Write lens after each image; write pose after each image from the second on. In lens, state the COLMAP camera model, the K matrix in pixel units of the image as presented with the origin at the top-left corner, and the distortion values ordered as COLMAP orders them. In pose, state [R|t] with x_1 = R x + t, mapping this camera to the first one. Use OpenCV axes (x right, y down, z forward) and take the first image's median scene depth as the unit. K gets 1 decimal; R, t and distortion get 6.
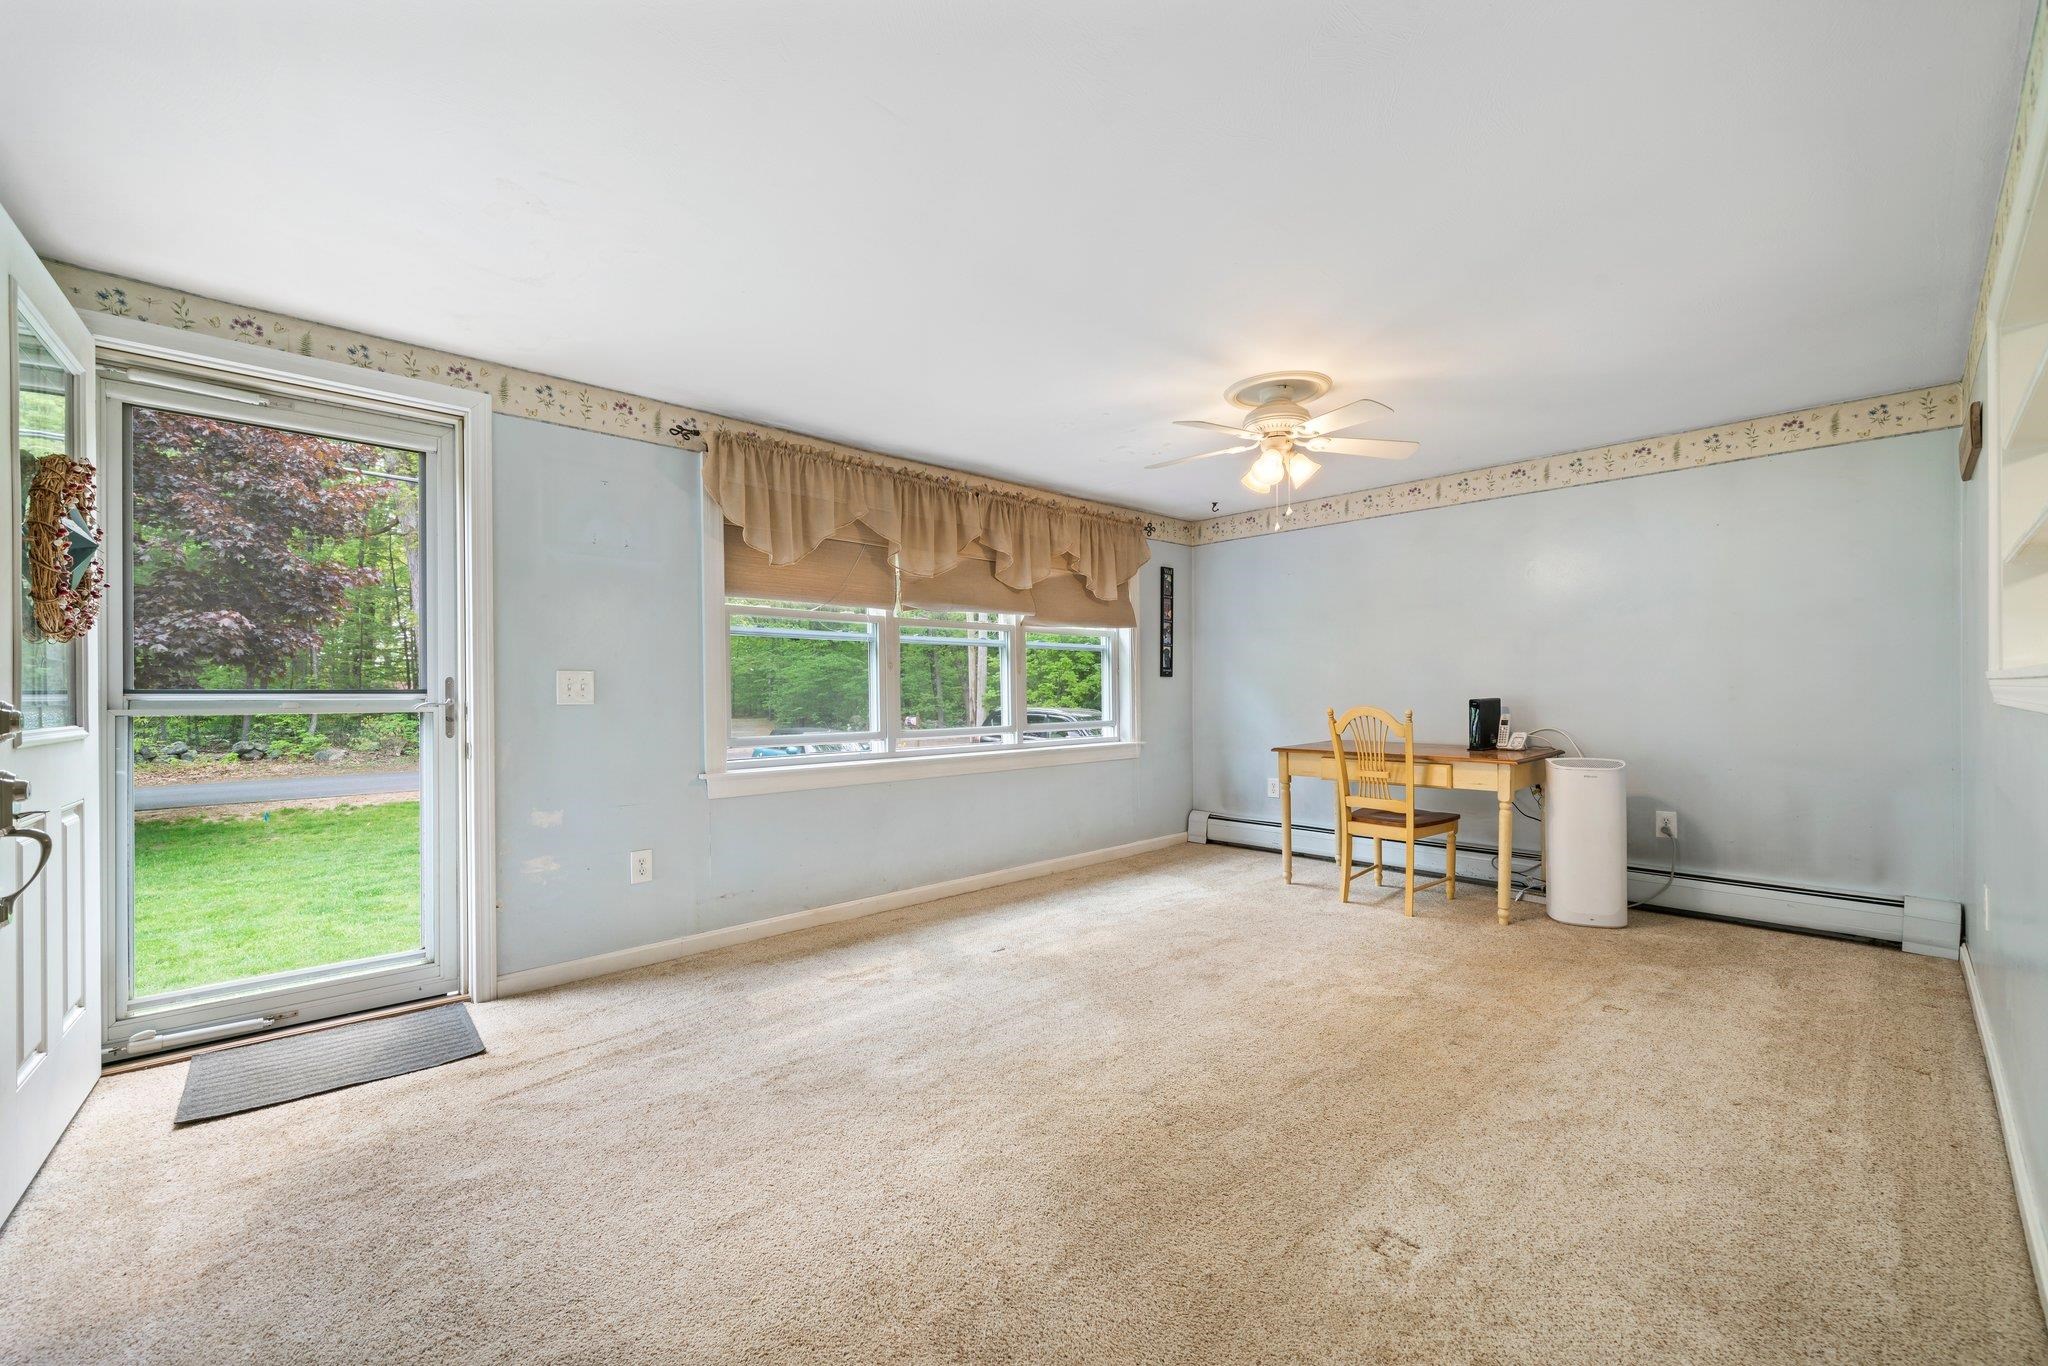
lens RADIAL K [[827.1, 0, 1020.3], [0, 827.1, 694.1], [0, 0, 1]] dist [-0.014409, 0.000025]
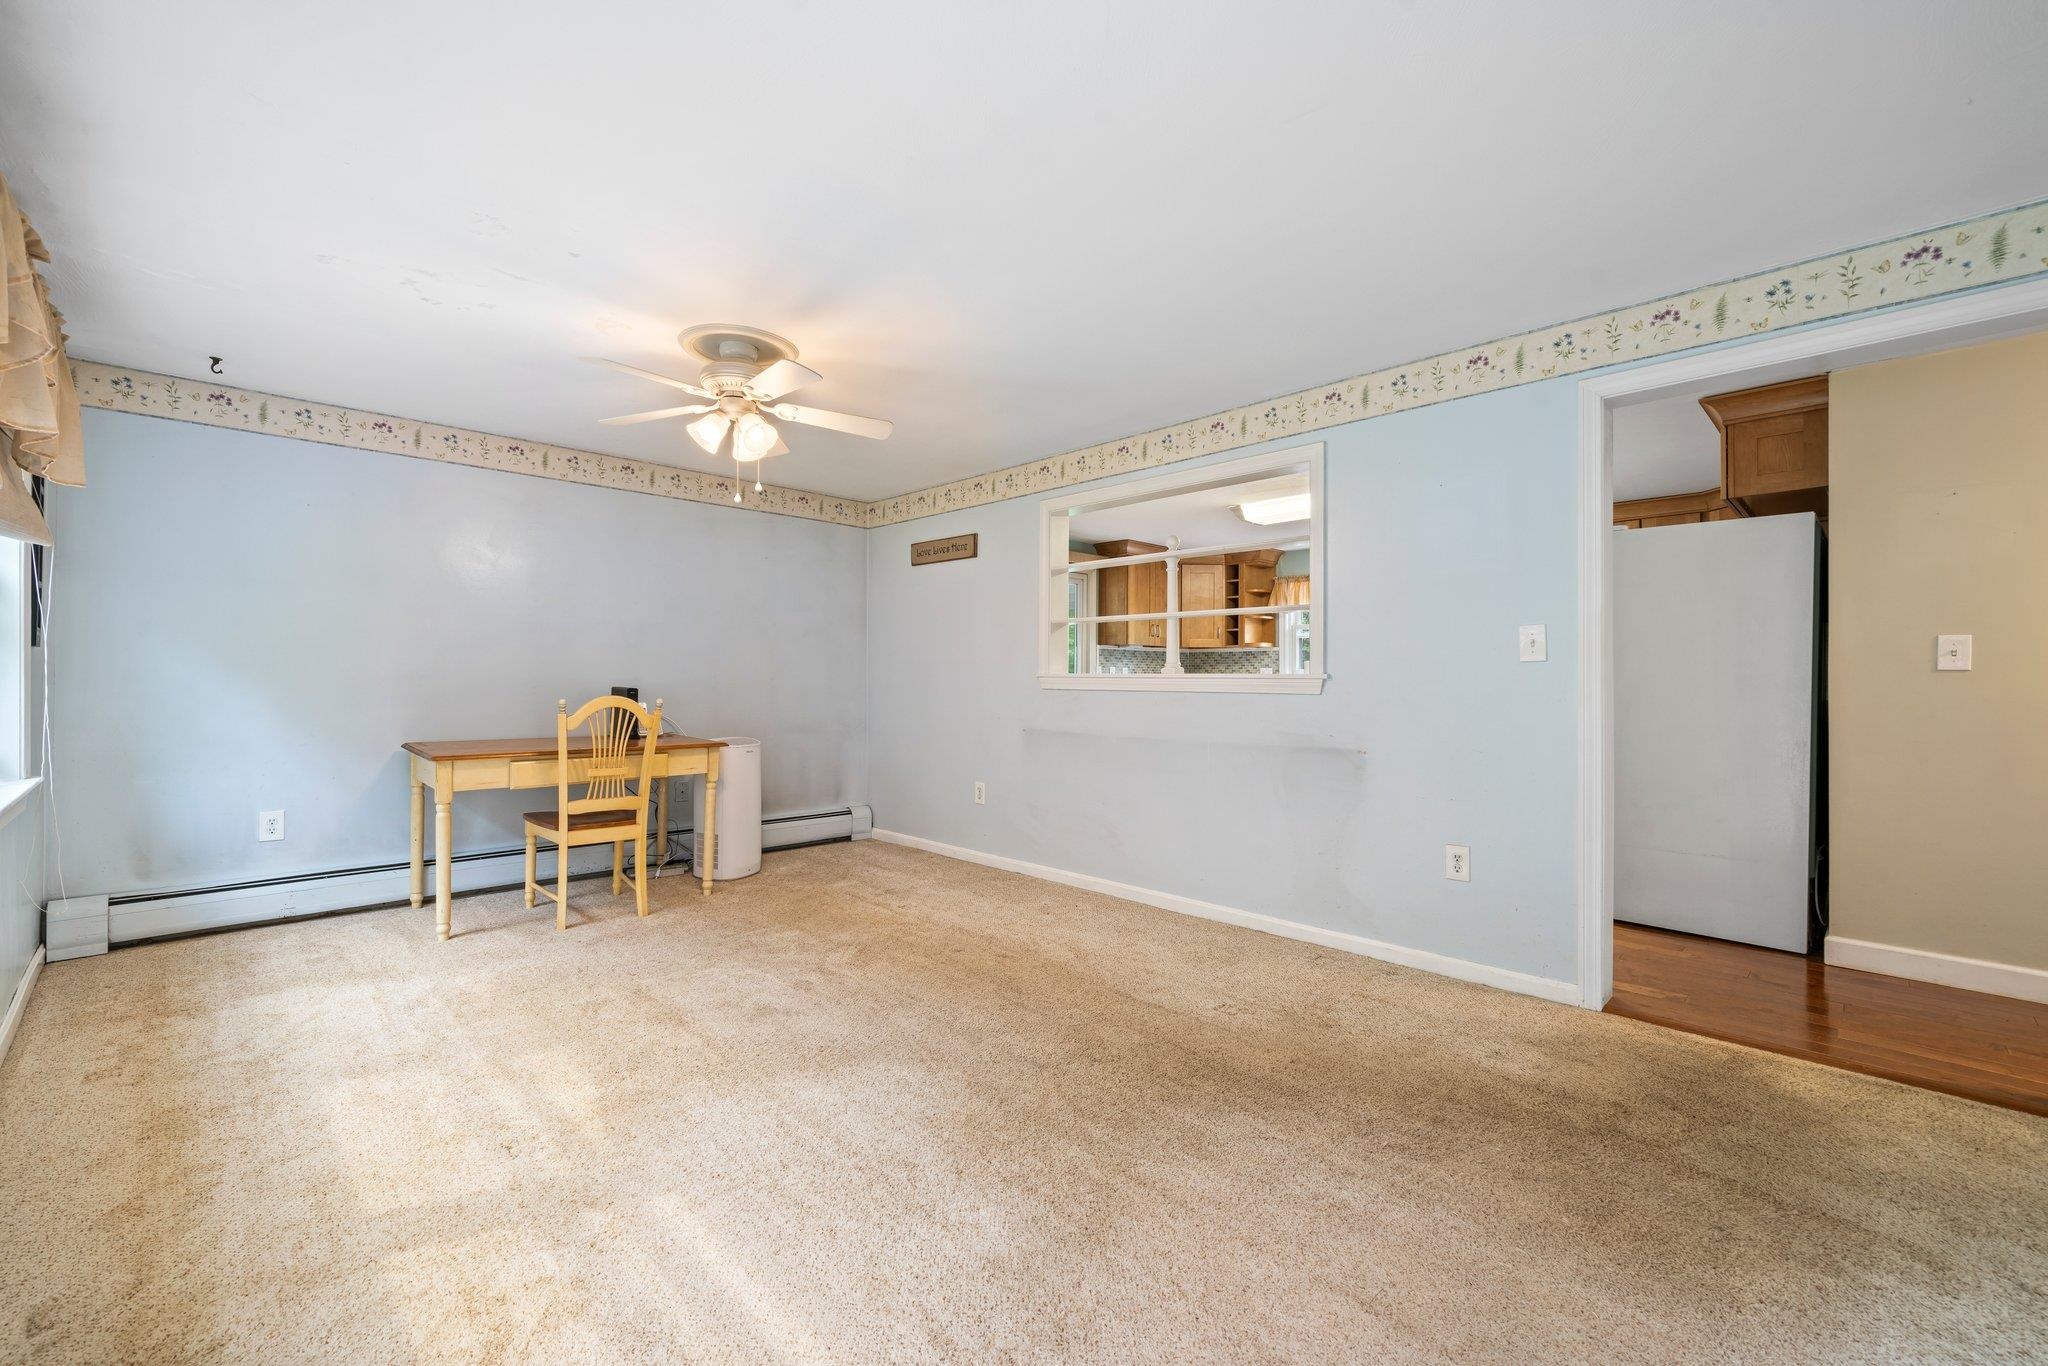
lens RADIAL K [[838.0, 0, 1027.6], [0, 838.0, 677.2], [0, 0, 1]] dist [0.000370, 0.000021]
pose [[-0.021189, 0.006233, 0.999756, -0.576096], [-0.002866, 0.999976, -0.006295, -0.001175], [-0.999771, -0.002999, -0.021171, 0.657342]]
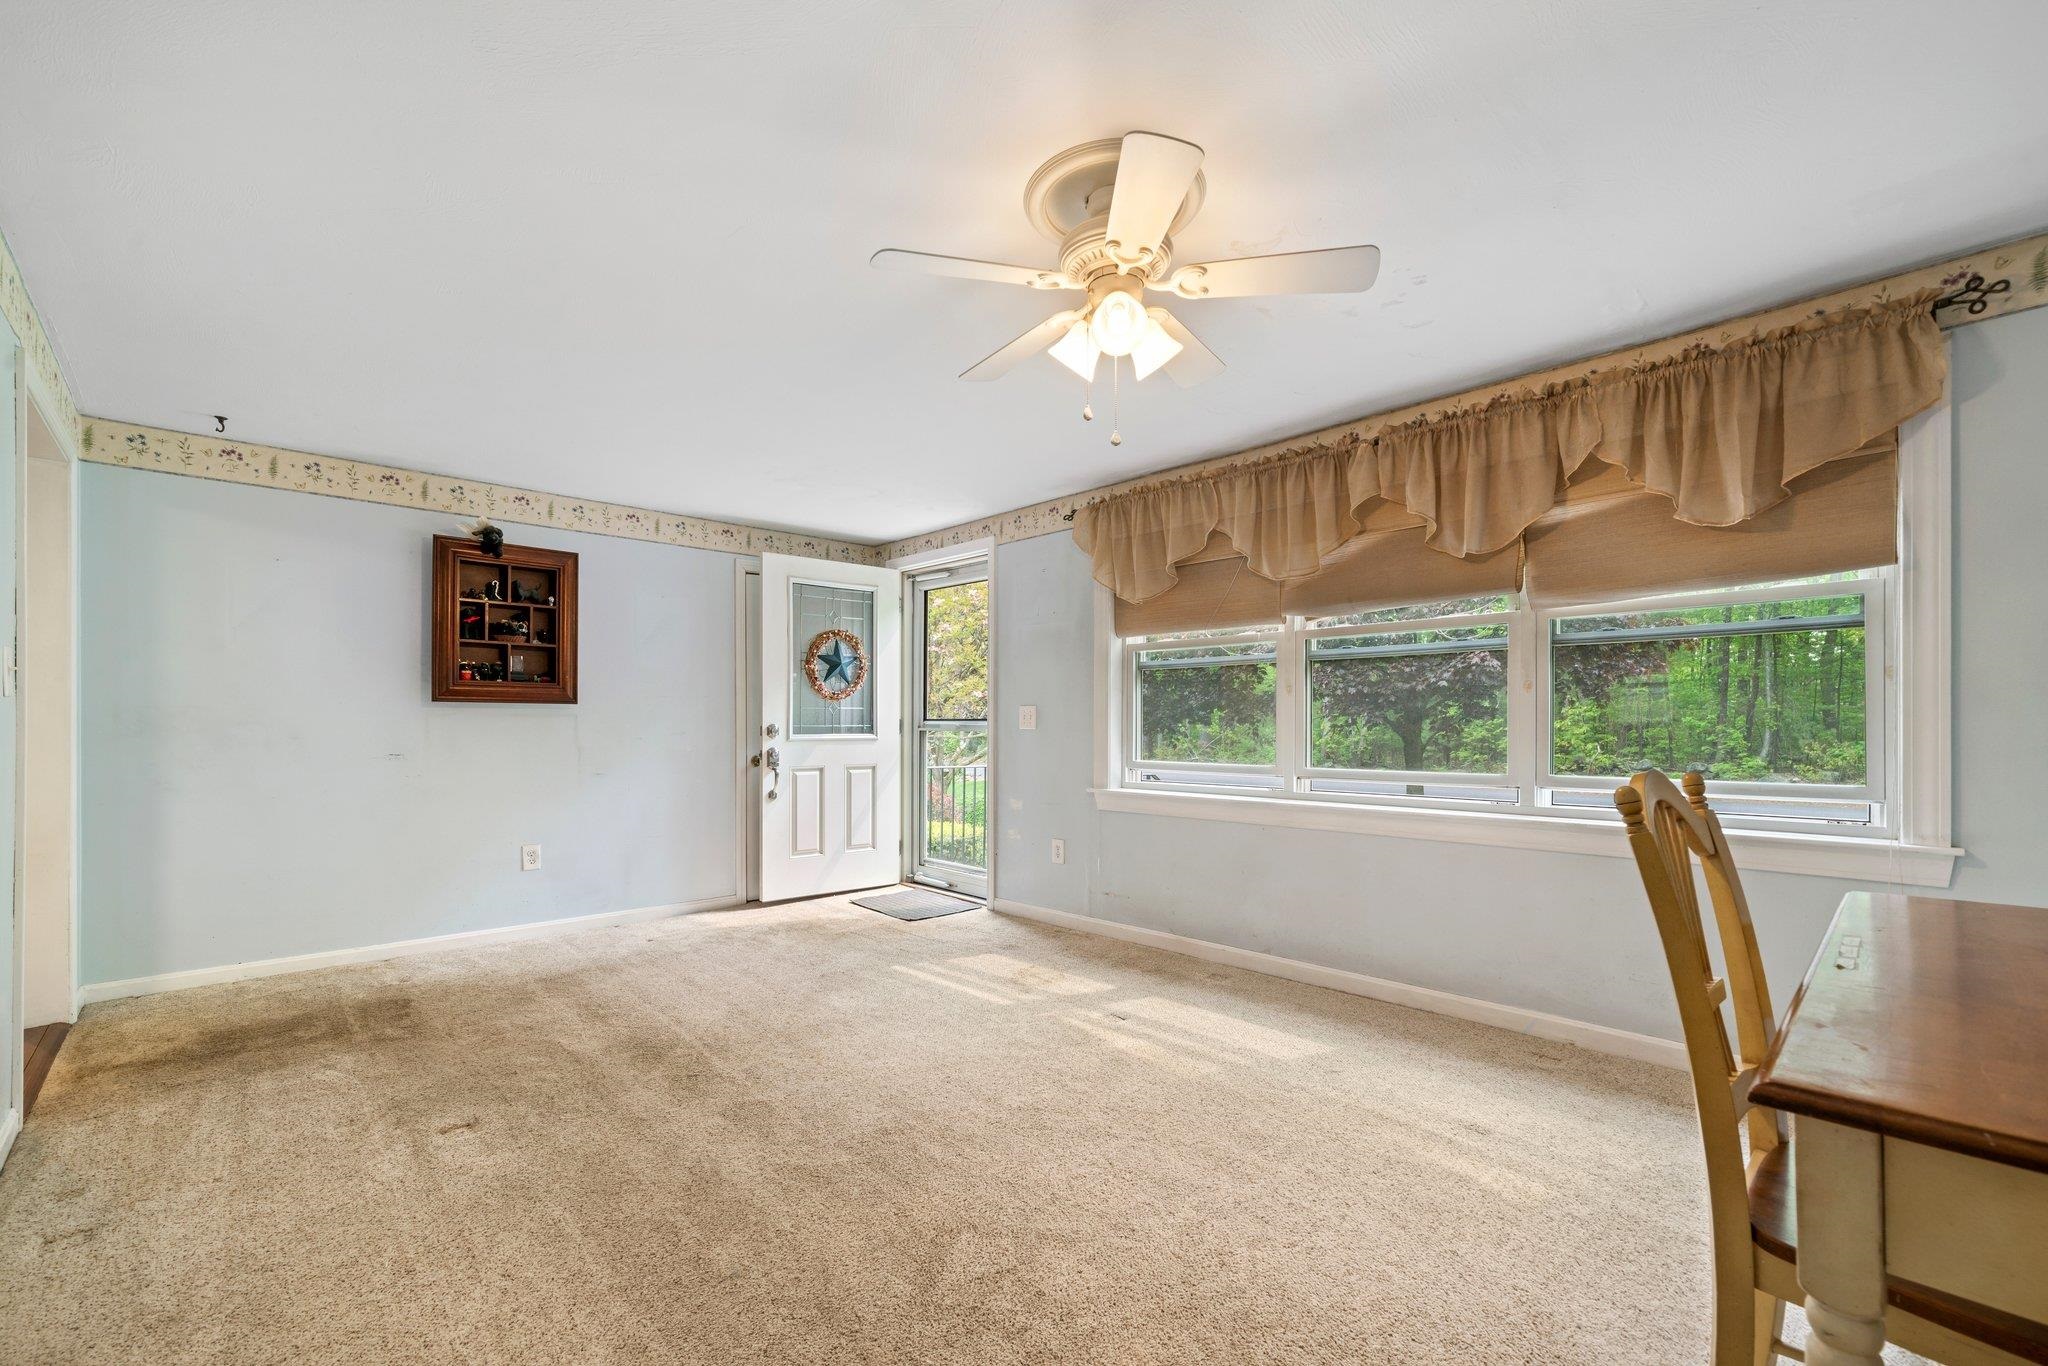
lens RADIAL K [[846.0, 0, 1027.5], [0, 846.0, 721.8], [0, 0, 1]] dist [-0.000465, -0.000030]
pose [[0.010539, 0.005534, -0.999929, 0.853217], [0.000560, 0.999984, 0.005540, -0.007491], [0.999944, -0.000618, 0.010536, 0.879759]]
